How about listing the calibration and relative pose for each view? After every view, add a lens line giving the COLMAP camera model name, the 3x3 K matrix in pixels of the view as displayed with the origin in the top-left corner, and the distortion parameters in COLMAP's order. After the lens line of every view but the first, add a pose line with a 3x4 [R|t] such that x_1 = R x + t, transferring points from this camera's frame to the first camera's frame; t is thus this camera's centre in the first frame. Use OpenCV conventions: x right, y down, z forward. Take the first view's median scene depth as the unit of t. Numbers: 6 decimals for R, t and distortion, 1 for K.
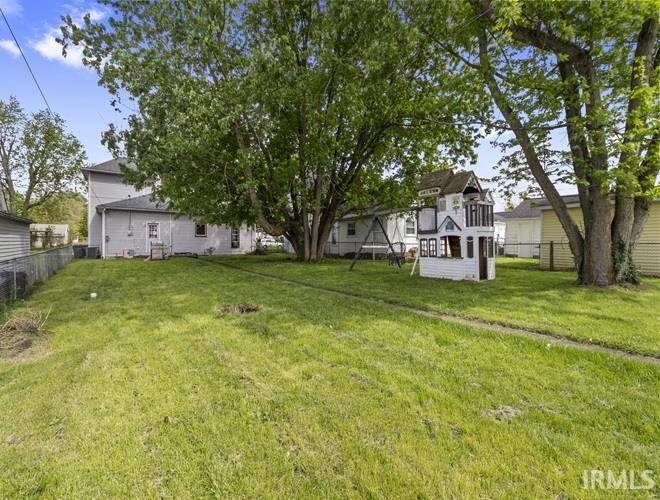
lens RADIAL K [[317.4, 0, 329.7], [0, 317.4, 227.7], [0, 0, 1]] dist [0.001726, -0.000118]
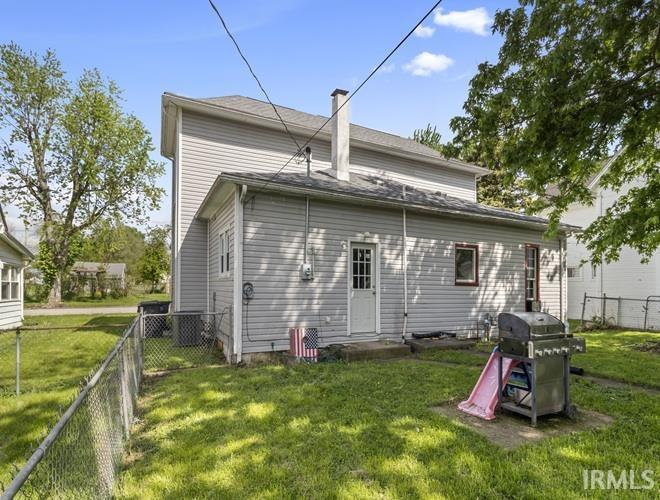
lens RADIAL K [[333.2, 0, 328.3], [0, 333.2, 242.4], [0, 0, 1]] dist [-0.000231, 0.000038]
pose [[0.989608, -0.024926, -0.141612, -0.361653], [0.015254, 0.997502, -0.068978, 0.007006], [0.142978, 0.066101, 0.987516, 0.438504]]
